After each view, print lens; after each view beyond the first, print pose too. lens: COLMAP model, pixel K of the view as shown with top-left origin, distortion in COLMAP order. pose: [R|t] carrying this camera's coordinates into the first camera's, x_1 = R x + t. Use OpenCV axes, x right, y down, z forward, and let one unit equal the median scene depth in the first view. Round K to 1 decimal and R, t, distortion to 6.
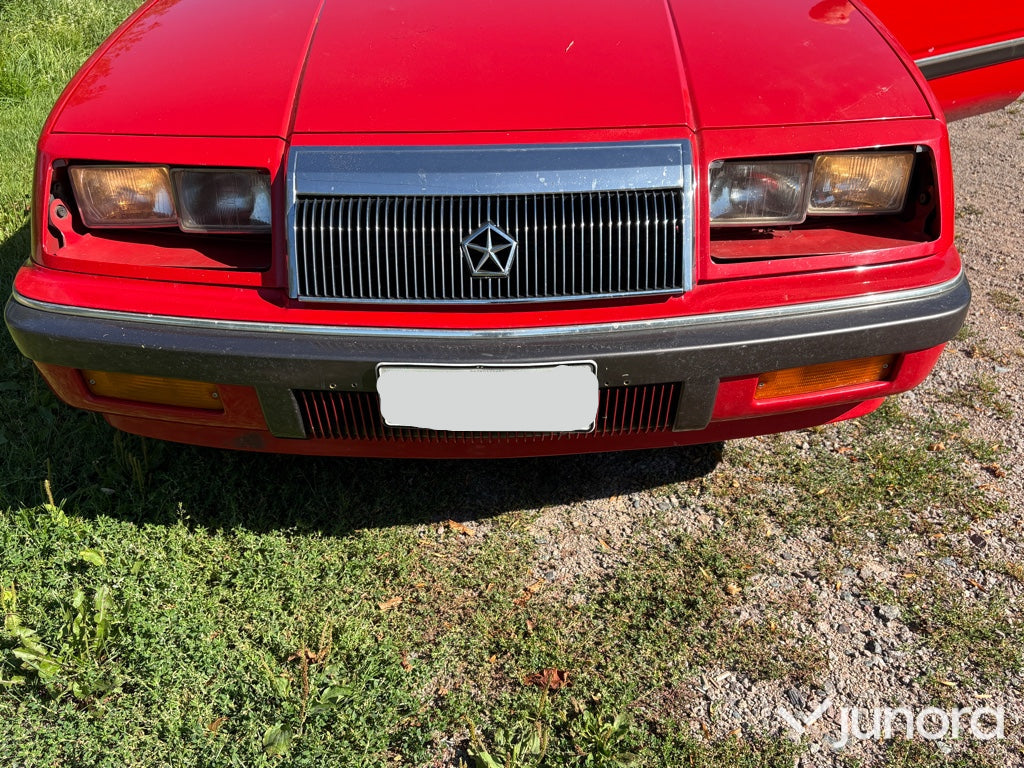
lens RADIAL K [[848.9, 0, 508.9], [0, 848.9, 385.8], [0, 0, 1]] dist [0.020831, 0.000907]
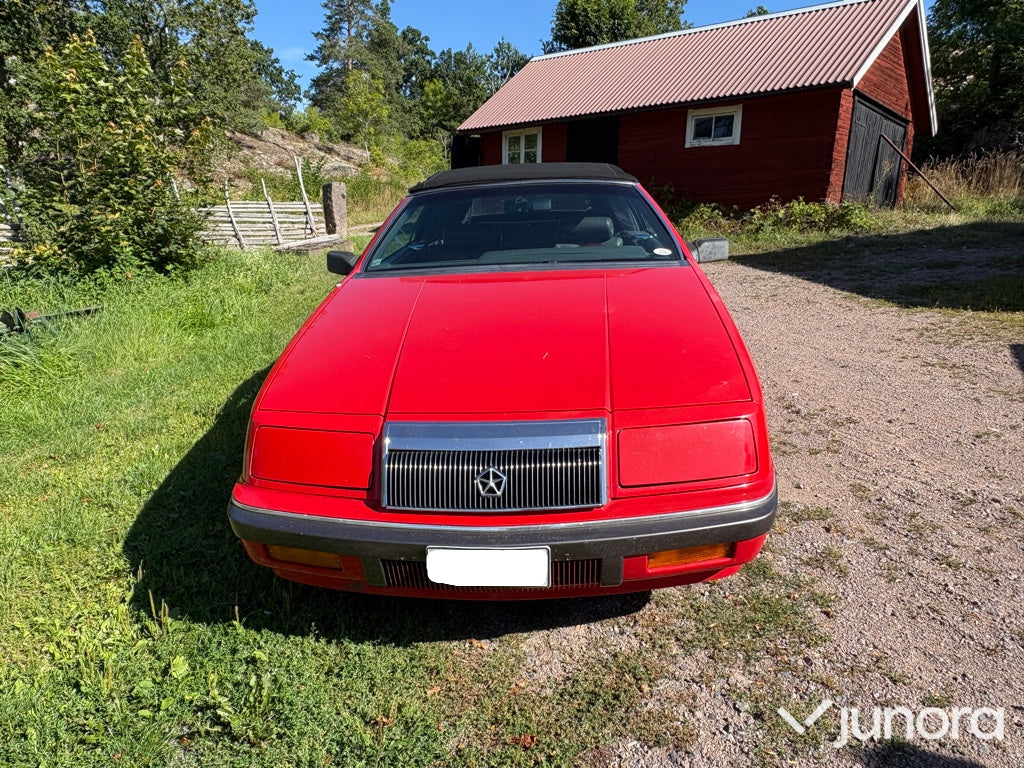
lens RADIAL K [[666.6, 0, 492.9], [0, 666.6, 389.8], [0, 0, 1]] dist [-0.010877, 0.012078]
pose [[0.996054, -0.004882, -0.088612, 0.099106], [-0.012856, 0.980016, -0.198504, -0.064808], [0.087810, 0.198860, 0.976086, -0.388673]]
